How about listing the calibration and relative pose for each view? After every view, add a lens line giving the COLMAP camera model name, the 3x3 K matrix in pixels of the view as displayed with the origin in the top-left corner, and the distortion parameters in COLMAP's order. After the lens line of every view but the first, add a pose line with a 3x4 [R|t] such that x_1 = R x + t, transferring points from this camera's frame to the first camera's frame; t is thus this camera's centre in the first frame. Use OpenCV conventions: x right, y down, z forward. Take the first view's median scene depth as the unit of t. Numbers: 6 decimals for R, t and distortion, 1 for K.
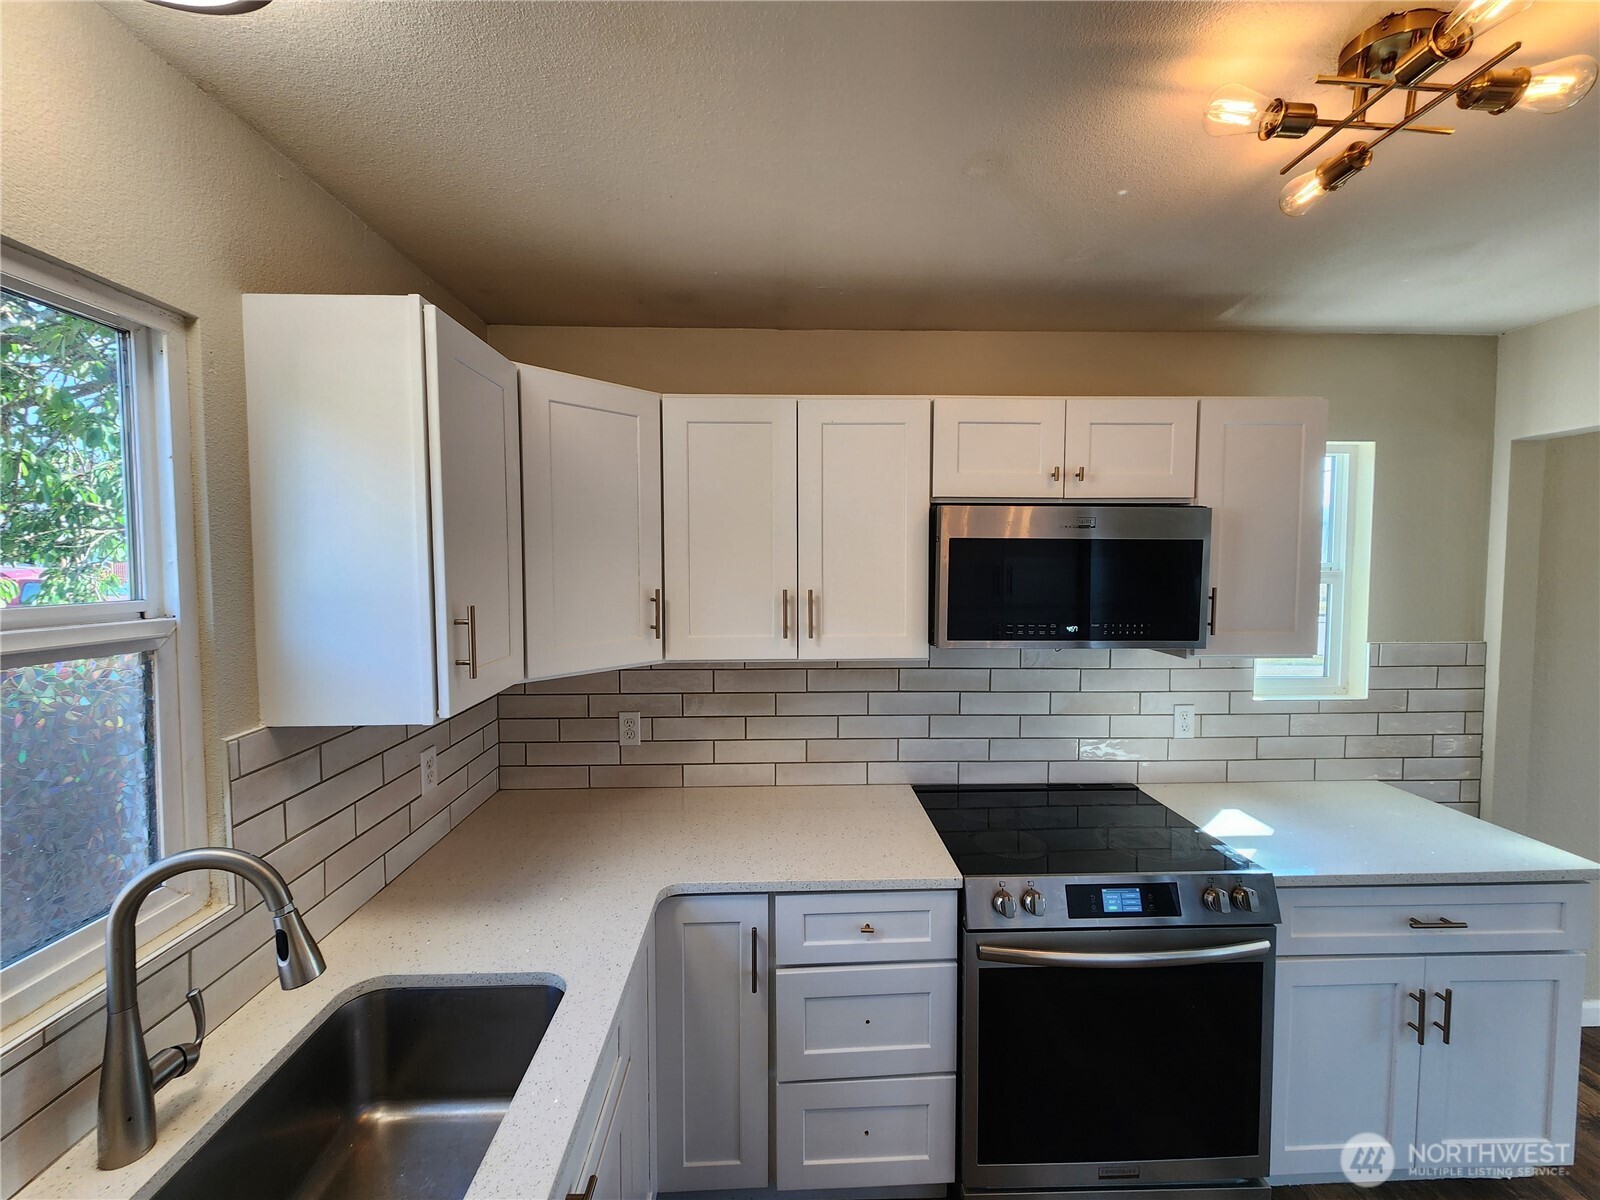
lens RADIAL K [[656.0, 0, 799.1], [0, 656.0, 593.2], [0, 0, 1]] dist [0.003772, -0.001055]
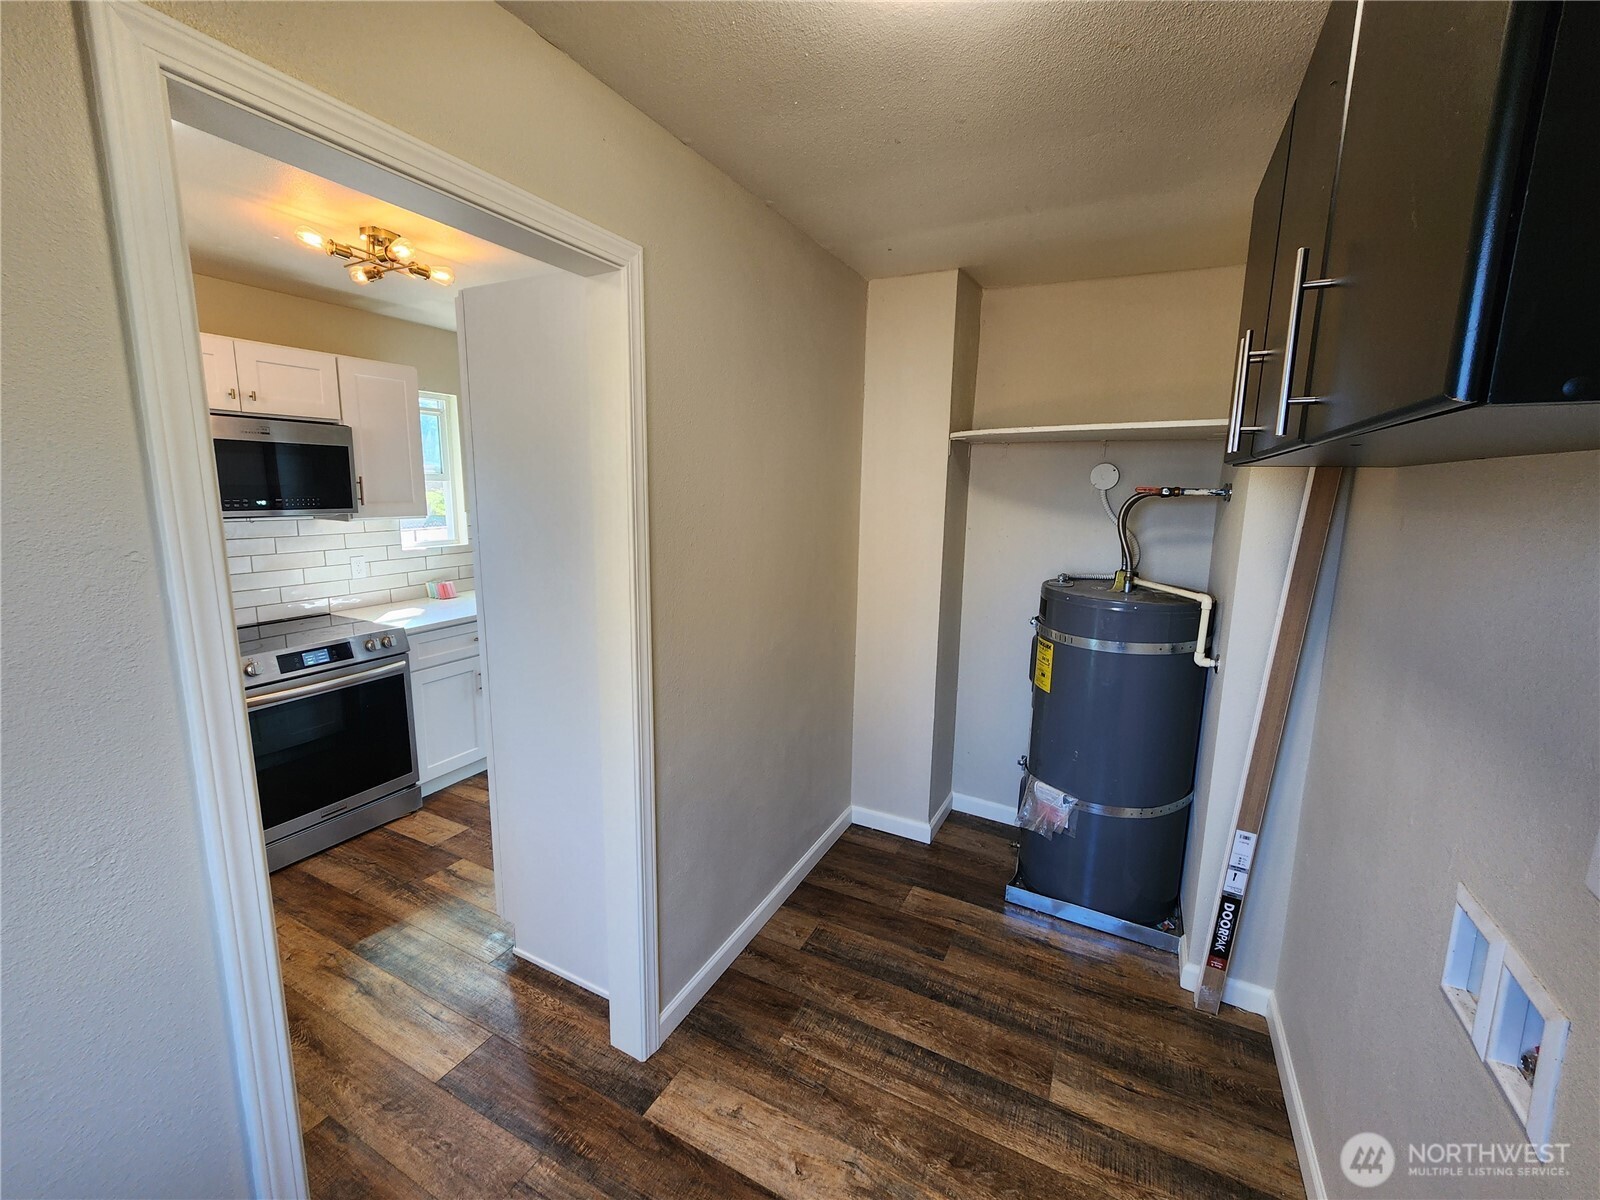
lens RADIAL K [[656.0, 0, 800.5], [0, 656.0, 593.1], [0, 0, 1]] dist [0.003772, -0.001055]
pose [[0.487520, -0.134228, 0.862732, -0.299557], [0.024508, 0.989827, 0.140153, 0.077664], [-0.872768, -0.047184, 0.485850, -0.796037]]
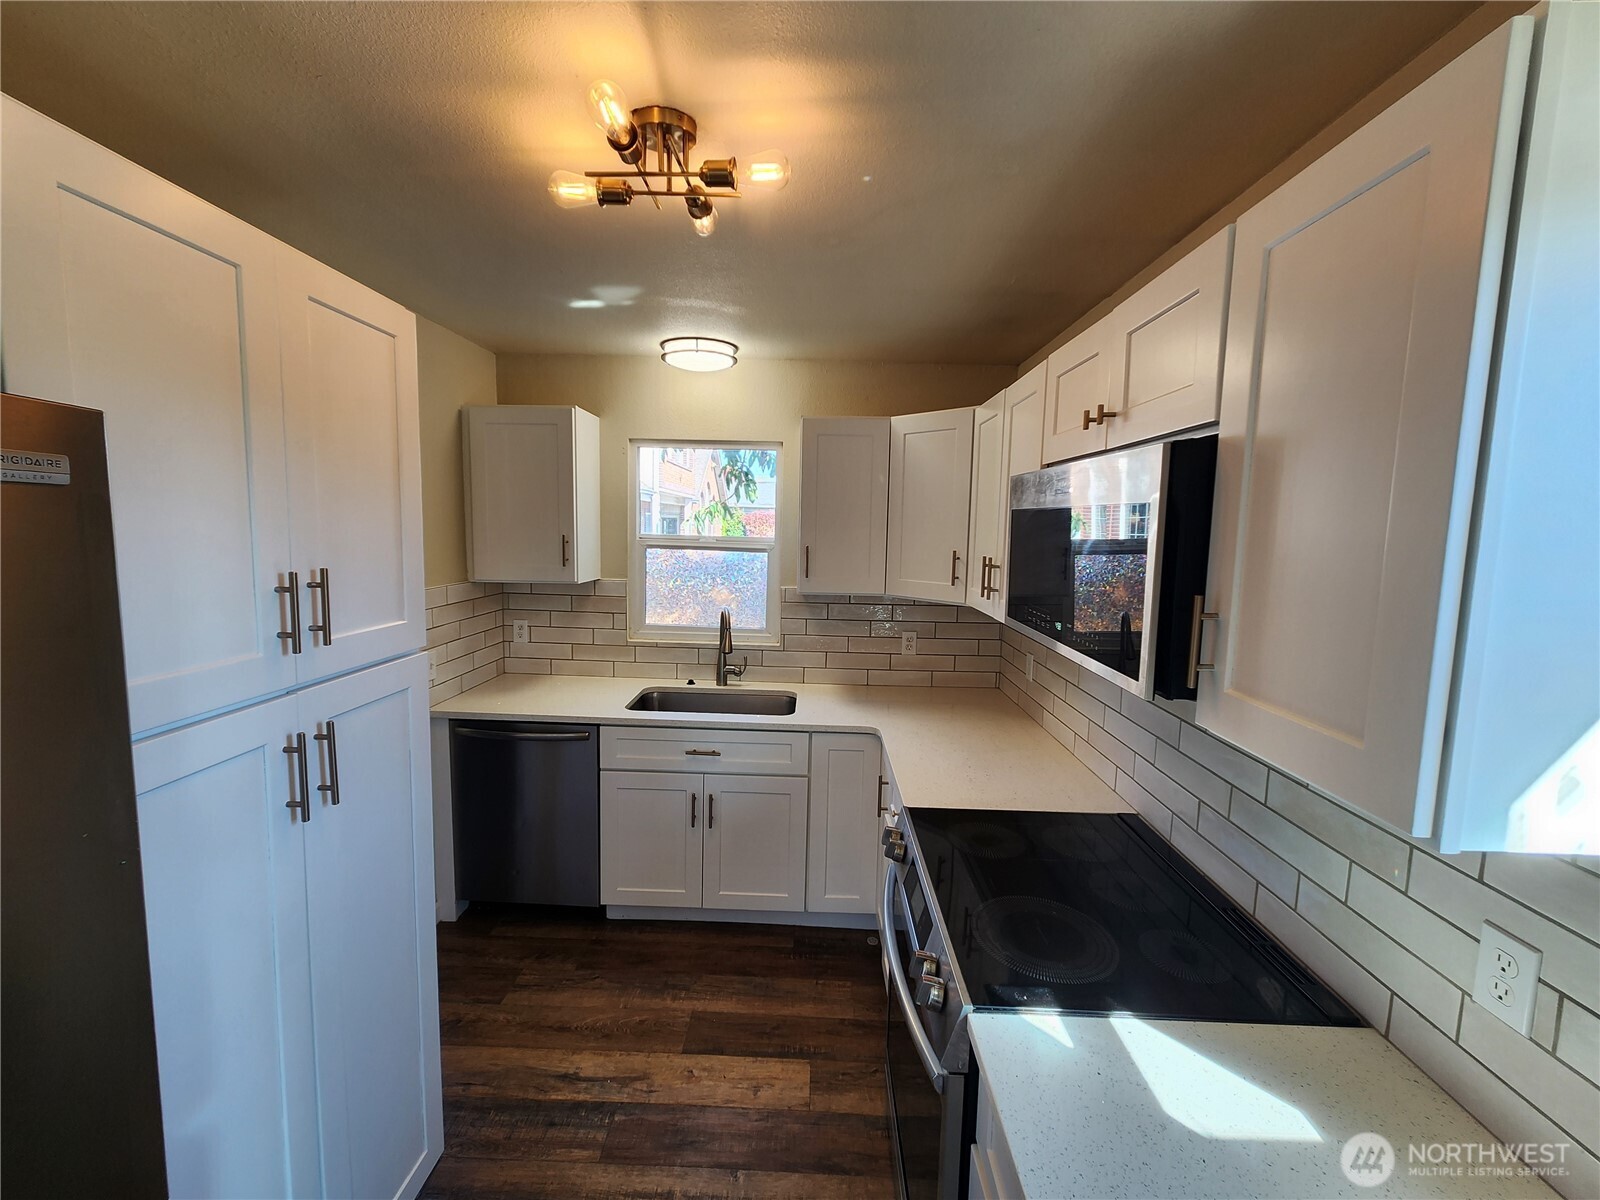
lens RADIAL K [[656.0, 0, 798.9], [0, 656.0, 593.9], [0, 0, 1]] dist [0.003772, -0.001055]
pose [[-0.058210, 0.107383, -0.992512, 1.165825], [-0.075240, 0.990898, 0.111621, -0.043876], [0.995465, 0.081174, -0.049601, 0.719681]]
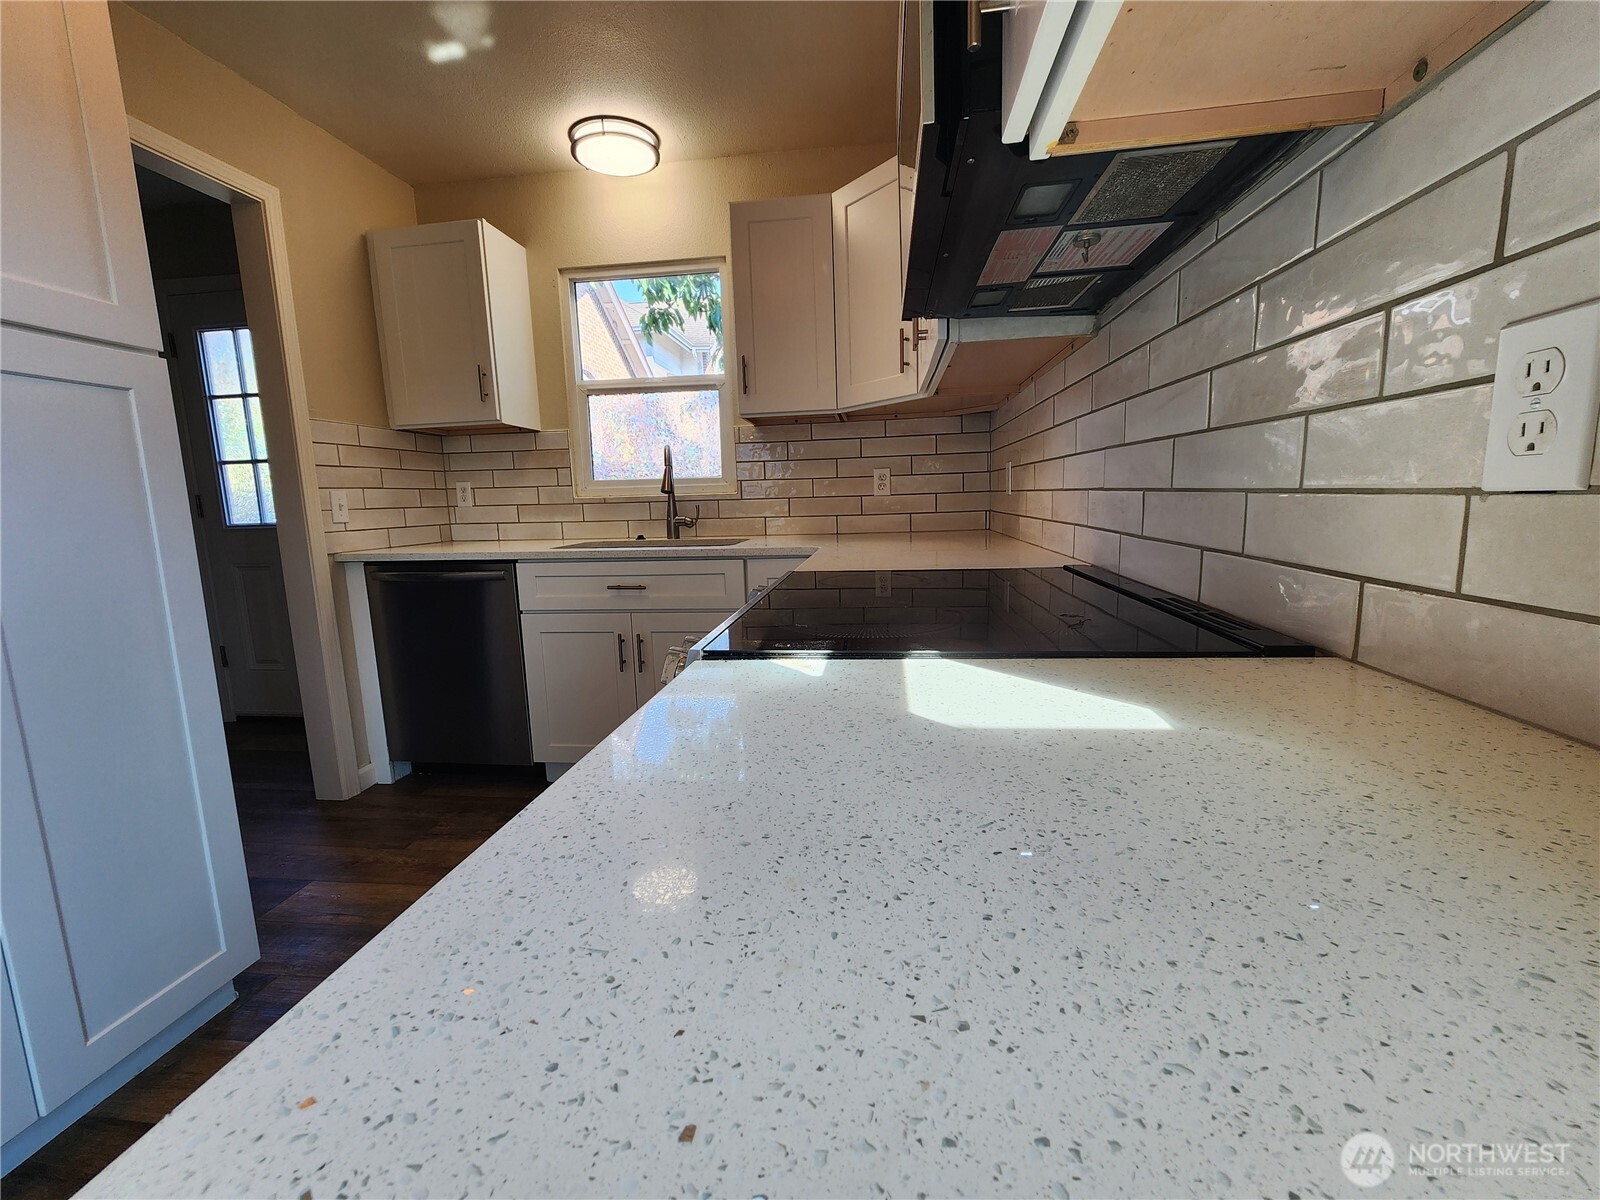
lens RADIAL K [[656.0, 0, 804.3], [0, 656.0, 593.6], [0, 0, 1]] dist [0.003772, -0.001055]
pose [[-0.153519, 0.150928, -0.976552, 0.988810], [-0.021628, 0.987517, 0.156022, 0.272318], [0.987909, 0.045073, -0.148338, 0.988729]]
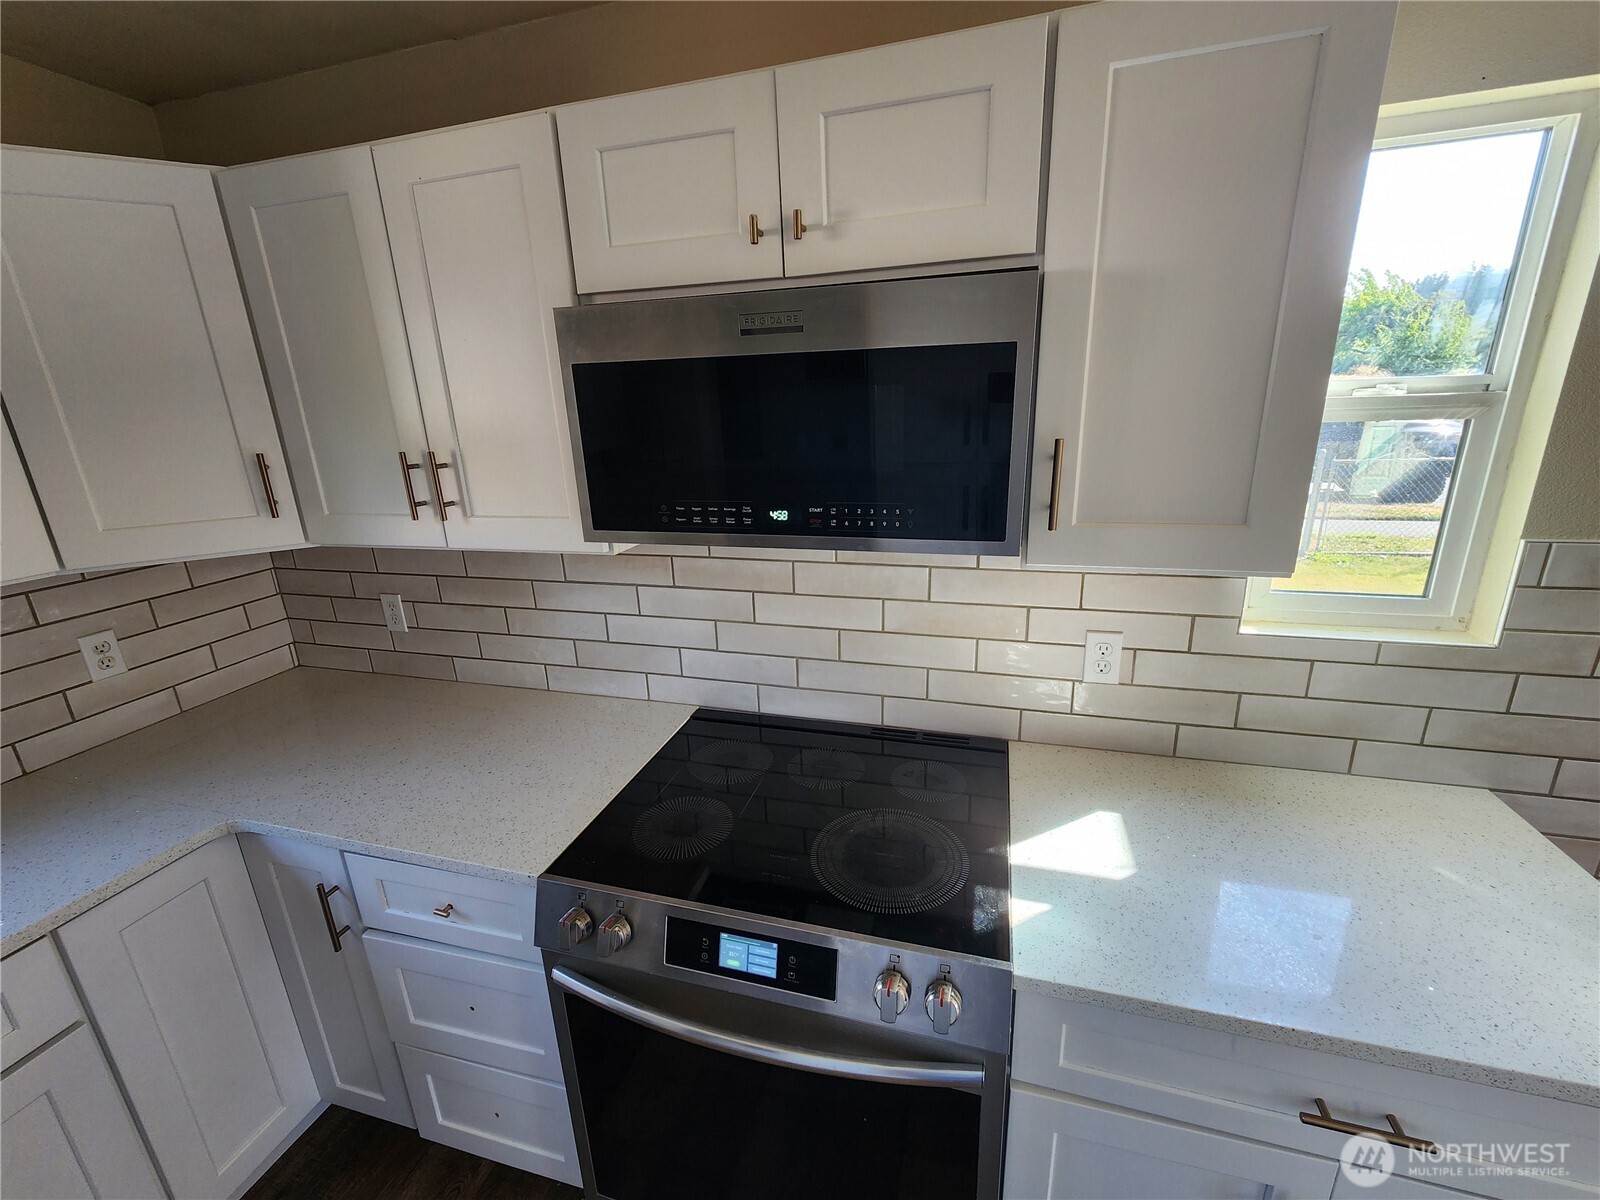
lens RADIAL K [[656.0, 0, 796.3], [0, 656.0, 590.1], [0, 0, 1]] dist [0.003772, -0.001055]
pose [[0.949824, 0.054760, -0.307953, 0.604510], [0.018629, 0.972904, 0.230459, -0.015534], [0.312229, -0.224632, 0.923067, 0.434876]]
